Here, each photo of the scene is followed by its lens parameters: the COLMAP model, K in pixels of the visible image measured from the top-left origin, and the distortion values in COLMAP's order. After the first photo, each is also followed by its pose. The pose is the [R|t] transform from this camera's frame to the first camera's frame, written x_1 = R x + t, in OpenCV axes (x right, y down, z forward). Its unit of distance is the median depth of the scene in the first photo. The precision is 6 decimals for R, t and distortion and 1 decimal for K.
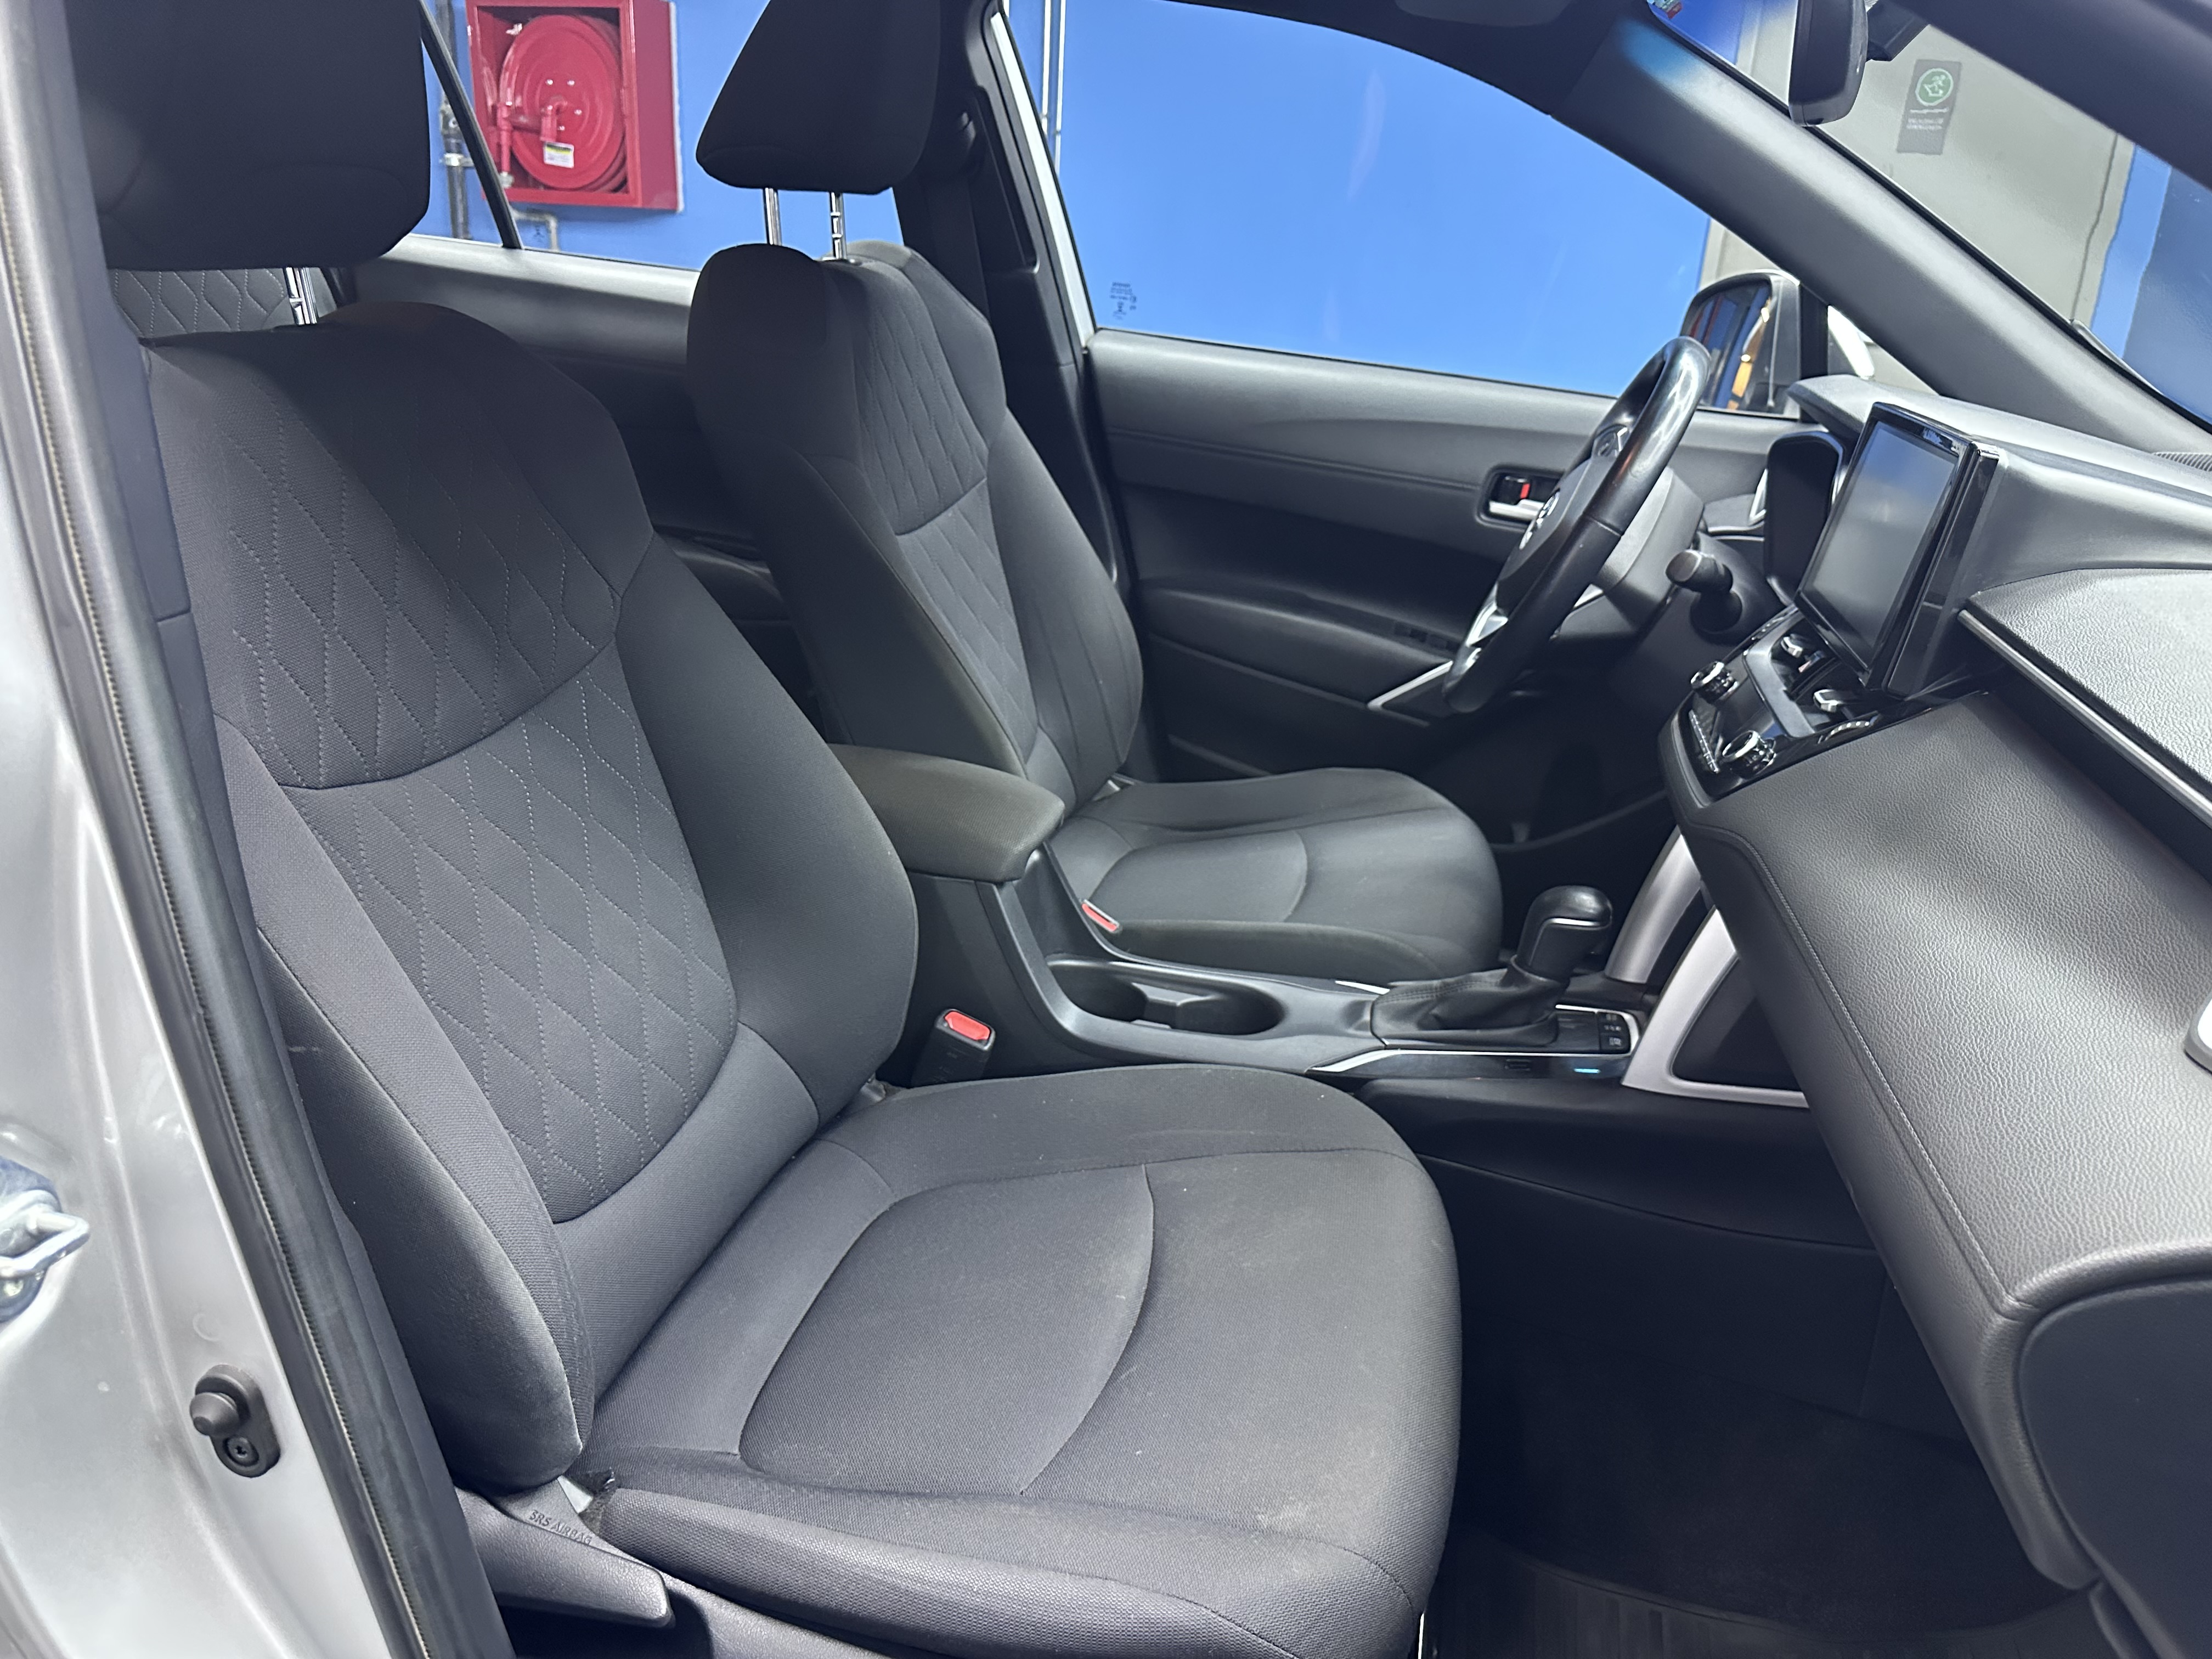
lens RADIAL K [[1554.3, 0, 1114.0], [0, 1554.3, 875.8], [0, 0, 1]] dist [0.048744, -0.061162]
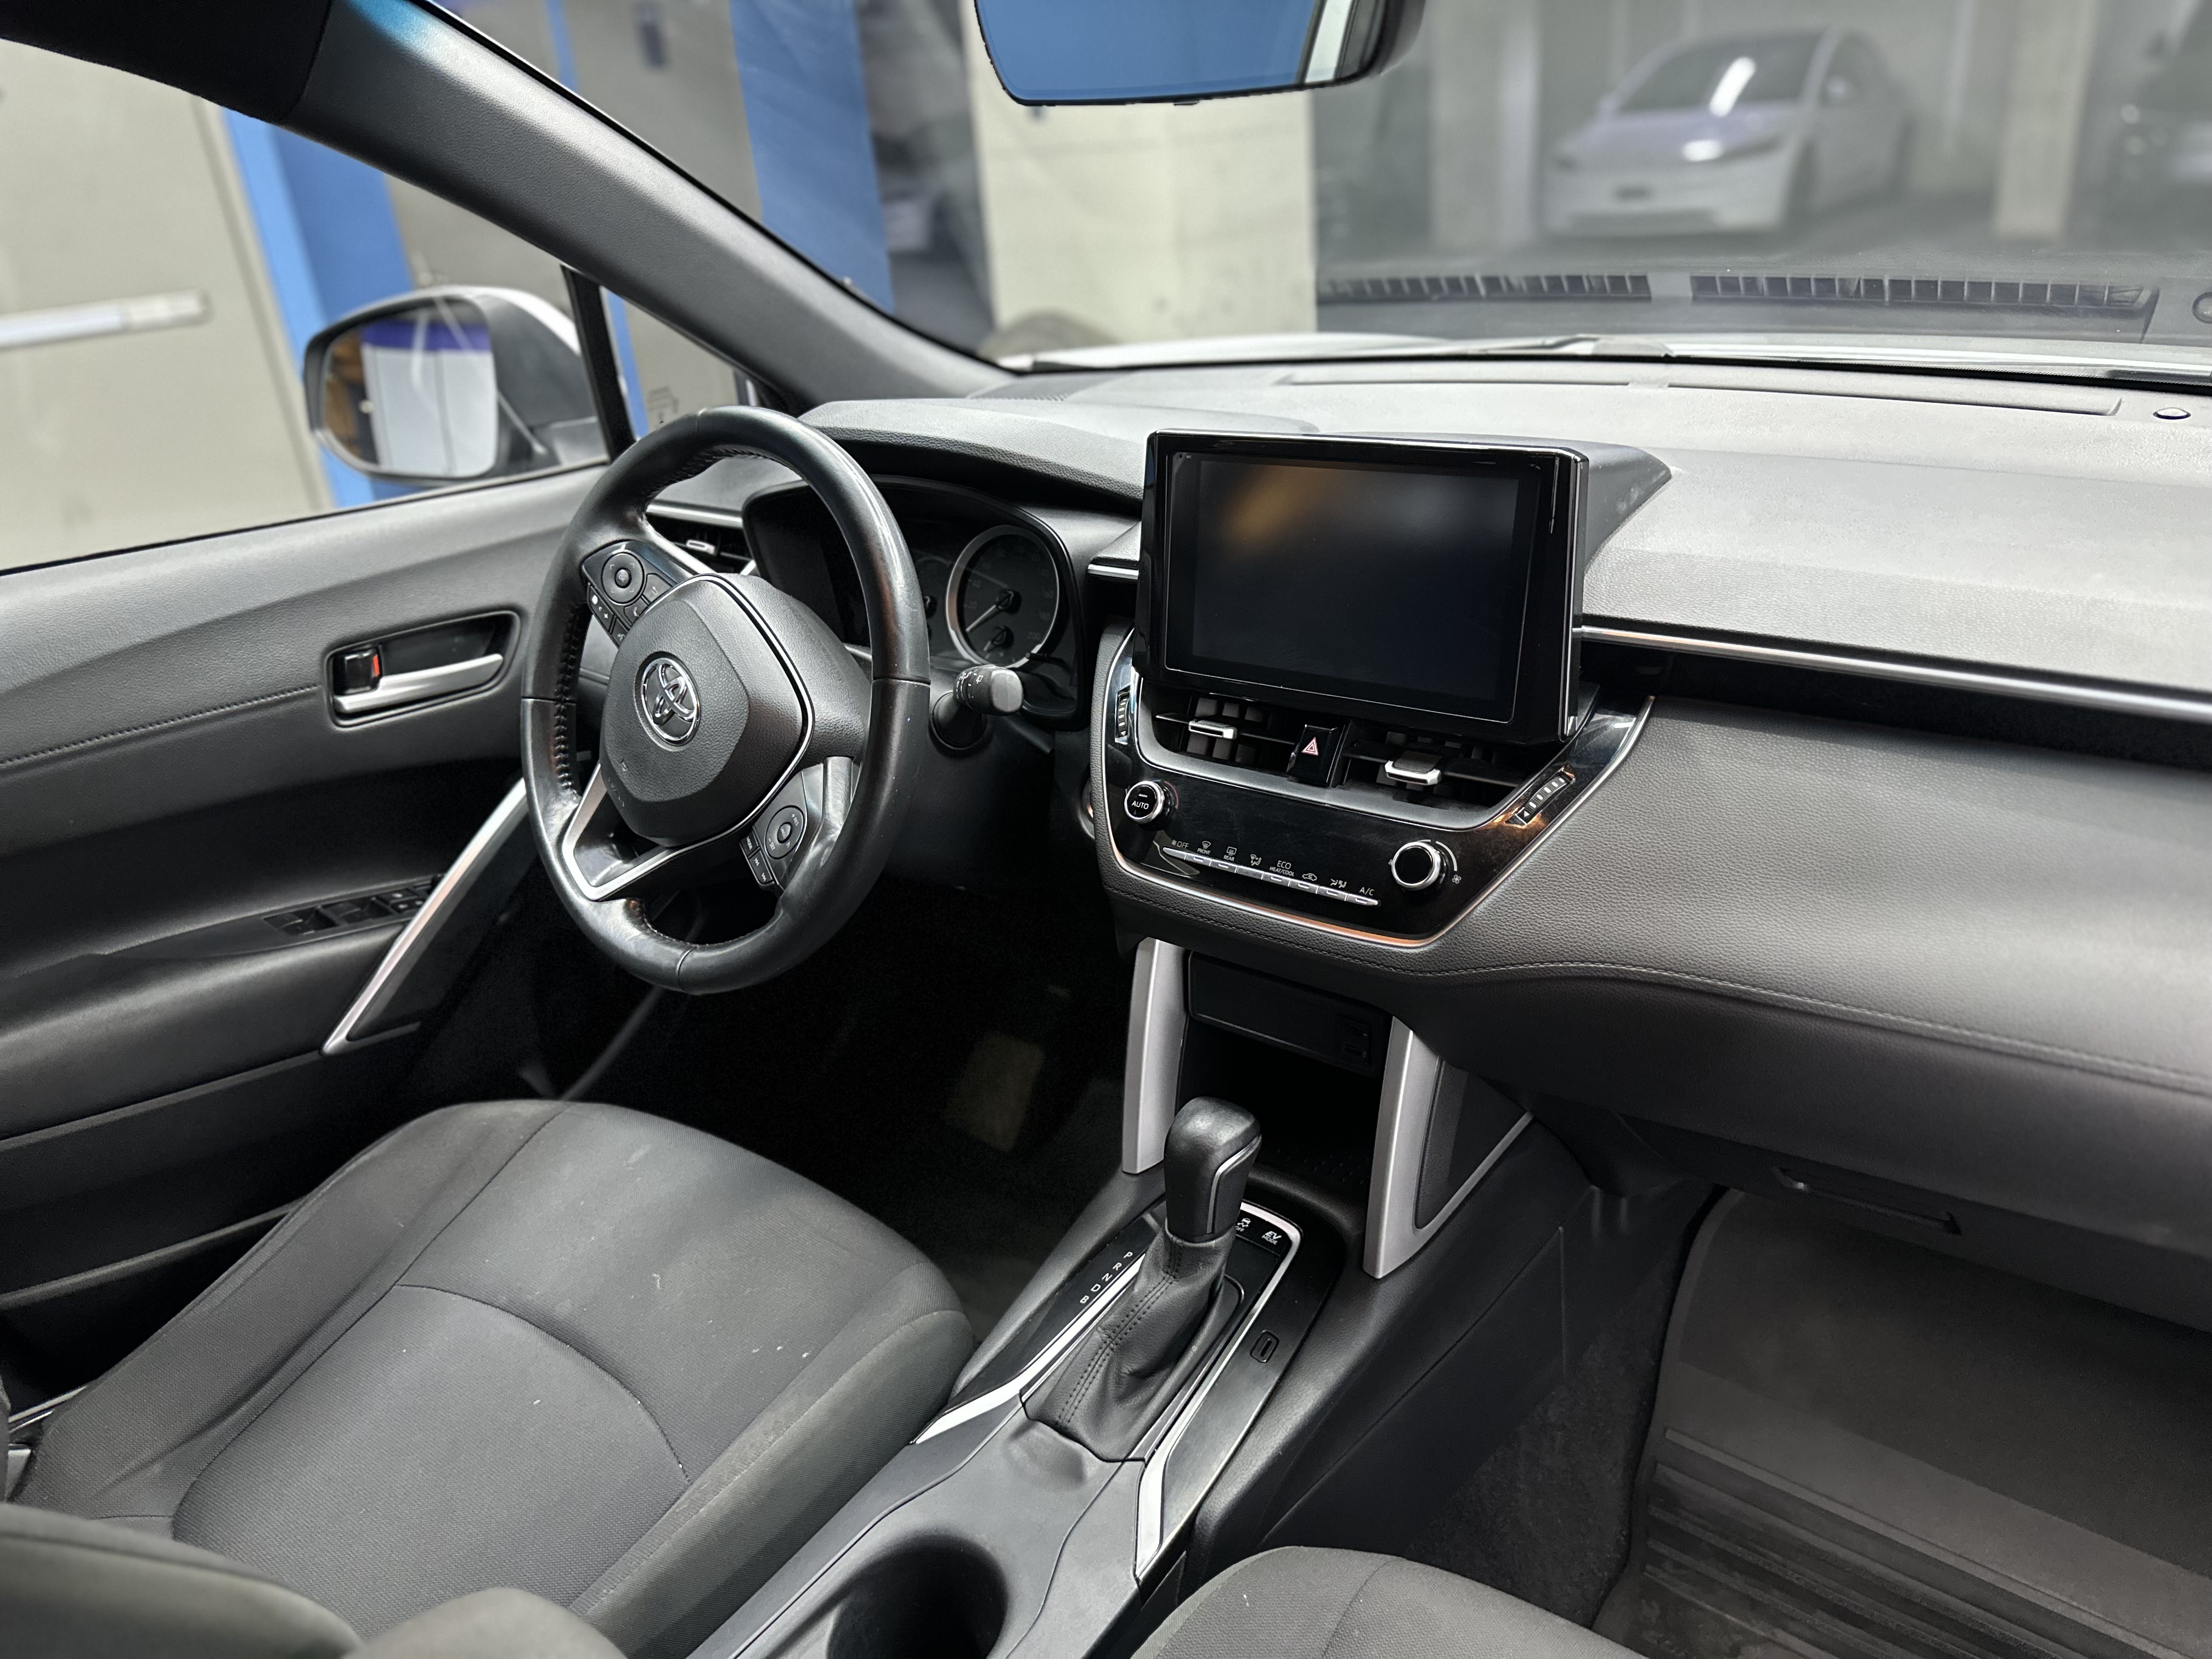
lens RADIAL K [[1552.9, 0, 1101.1], [0, 1552.9, 838.4], [0, 0, 1]] dist [0.068361, -0.056080]
pose [[0.422827, -0.457301, 0.782364, -0.205340], [0.446263, 0.856471, 0.259435, -0.258540], [-0.788712, 0.239444, 0.566216, 0.452665]]
